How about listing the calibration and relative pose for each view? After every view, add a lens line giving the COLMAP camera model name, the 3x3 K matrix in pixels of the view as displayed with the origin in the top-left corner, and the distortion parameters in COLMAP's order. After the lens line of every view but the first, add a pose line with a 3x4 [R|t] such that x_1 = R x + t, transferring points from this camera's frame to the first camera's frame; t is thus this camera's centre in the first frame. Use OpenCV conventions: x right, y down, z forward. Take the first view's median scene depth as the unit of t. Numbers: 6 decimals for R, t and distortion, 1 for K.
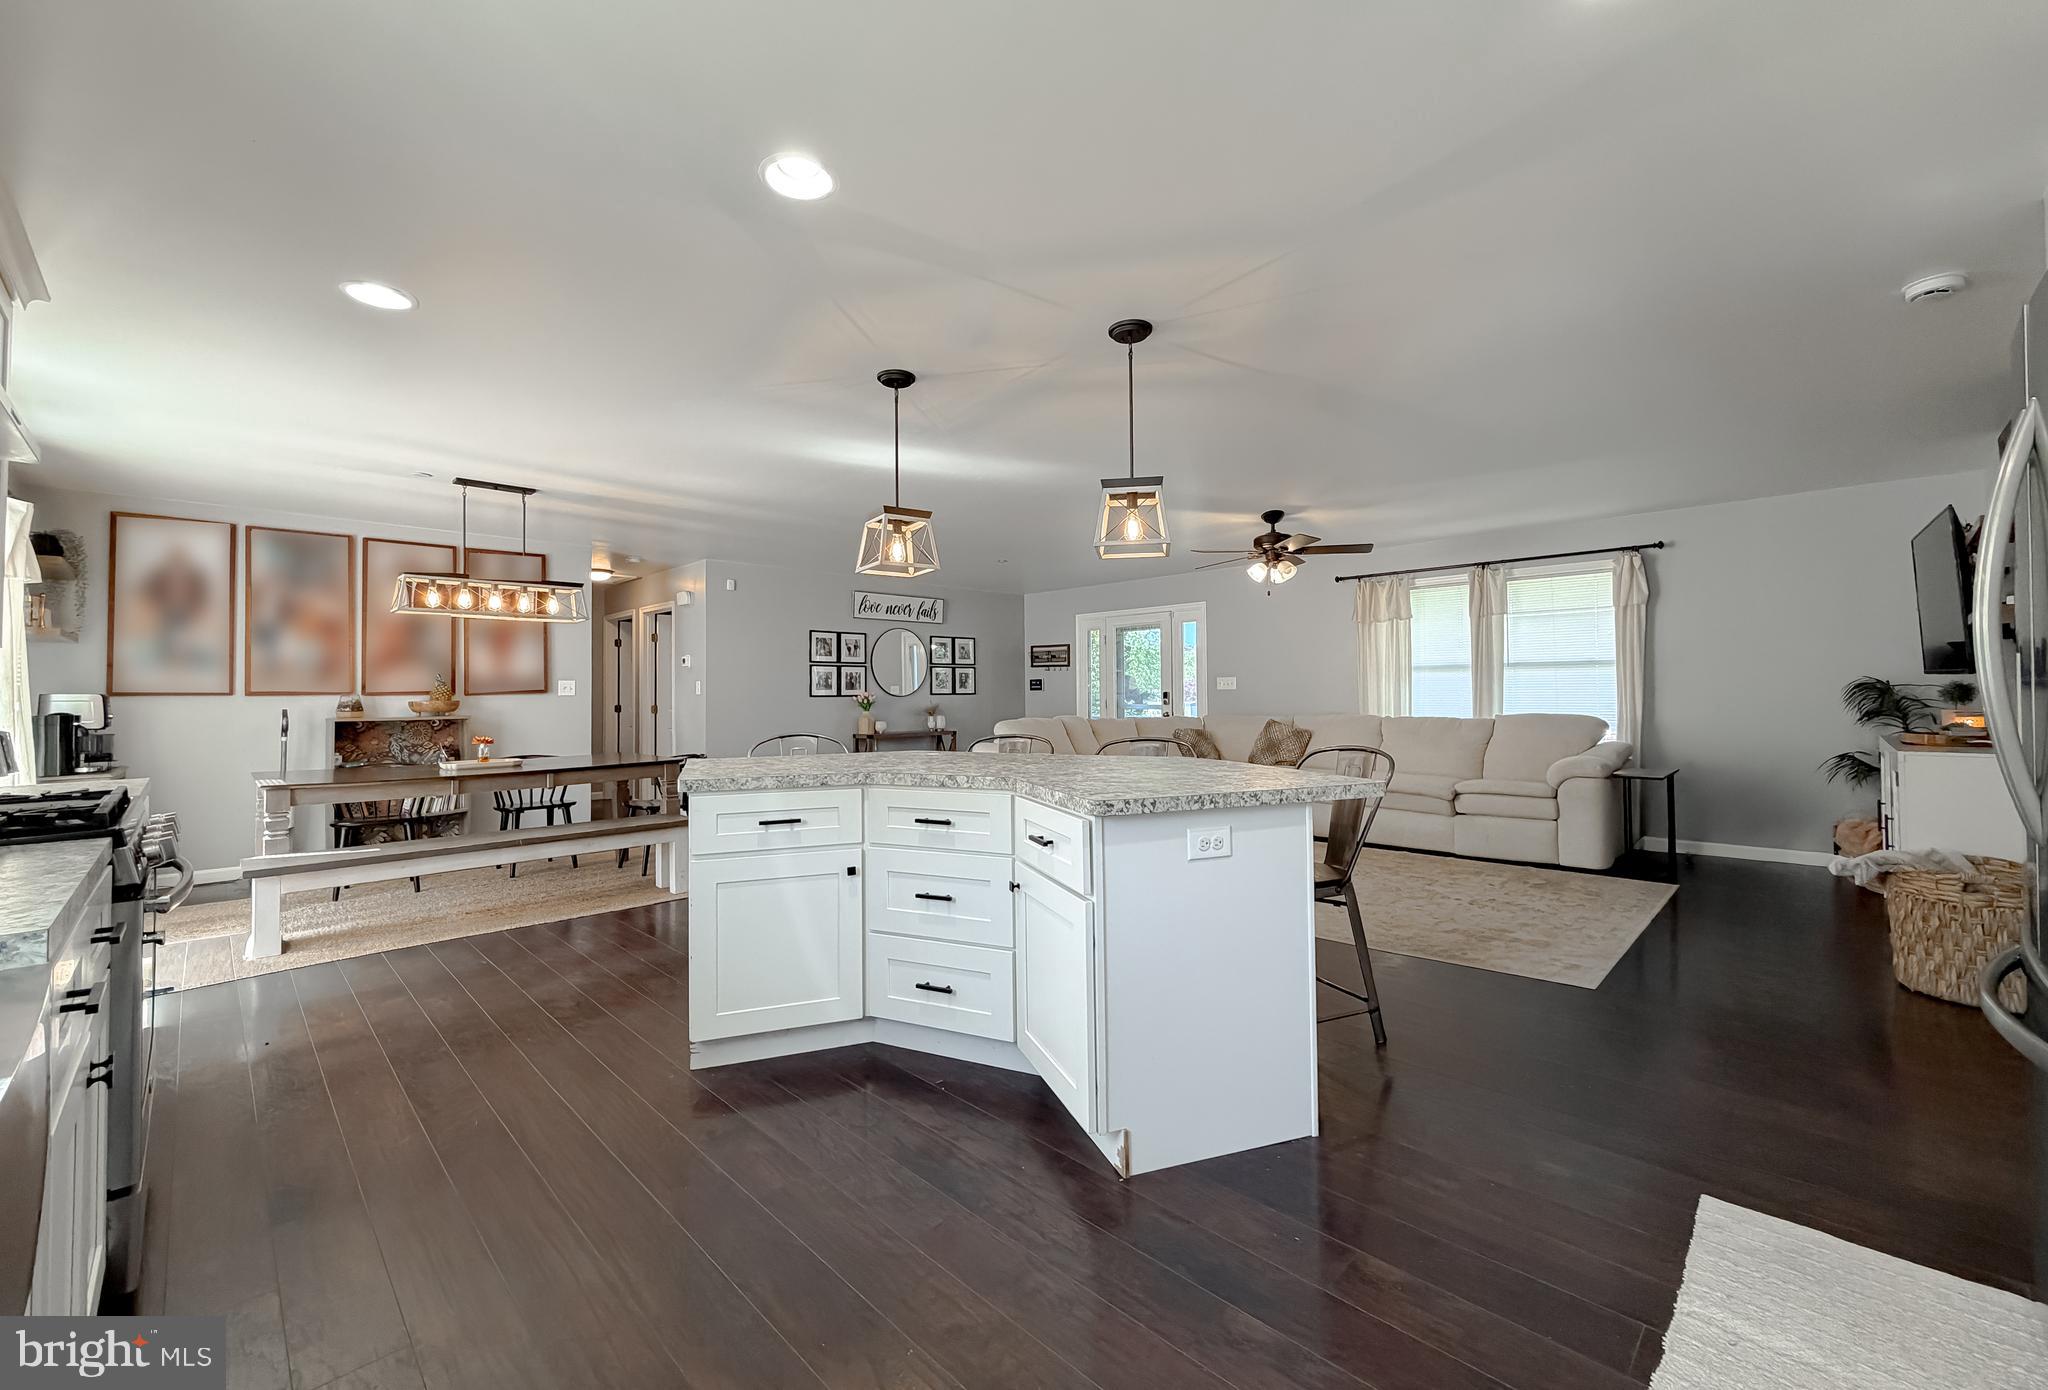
lens RADIAL K [[833.6, 0, 1024.0], [0, 833.6, 695.0], [0, 0, 1]] dist [-0.001293, -0.000074]
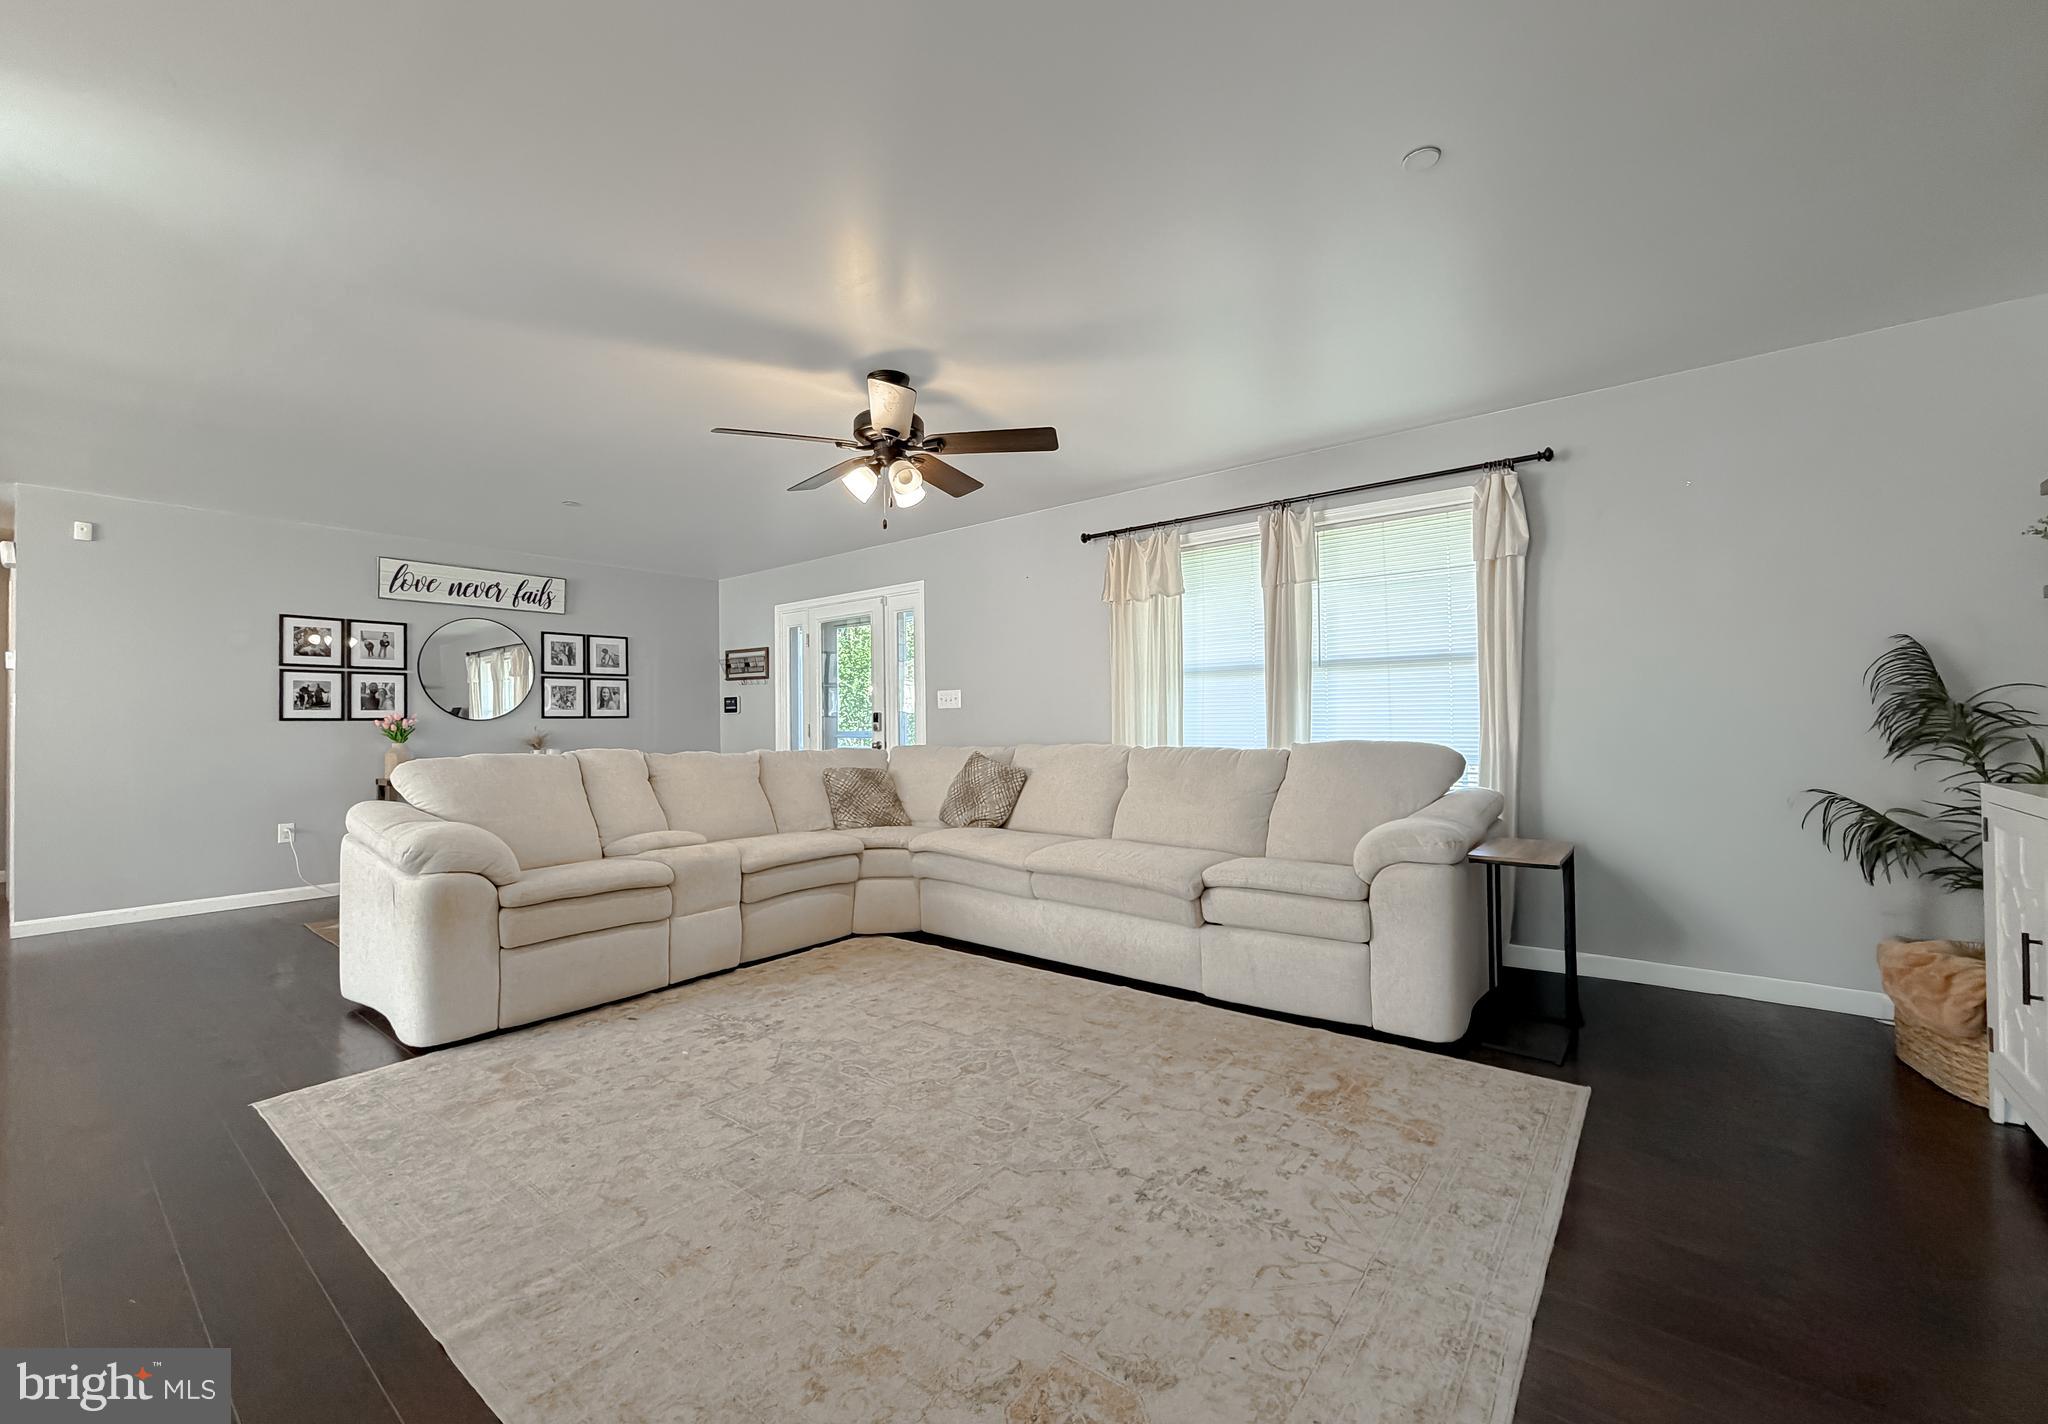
lens RADIAL K [[844.1, 0, 1018.1], [0, 844.1, 727.9], [0, 0, 1]] dist [0.000232, -0.000054]
pose [[0.994691, -0.003503, 0.102847, 0.273822], [0.003150, 0.999989, 0.003599, 0.008639], [-0.102858, -0.003256, 0.994691, 0.369386]]
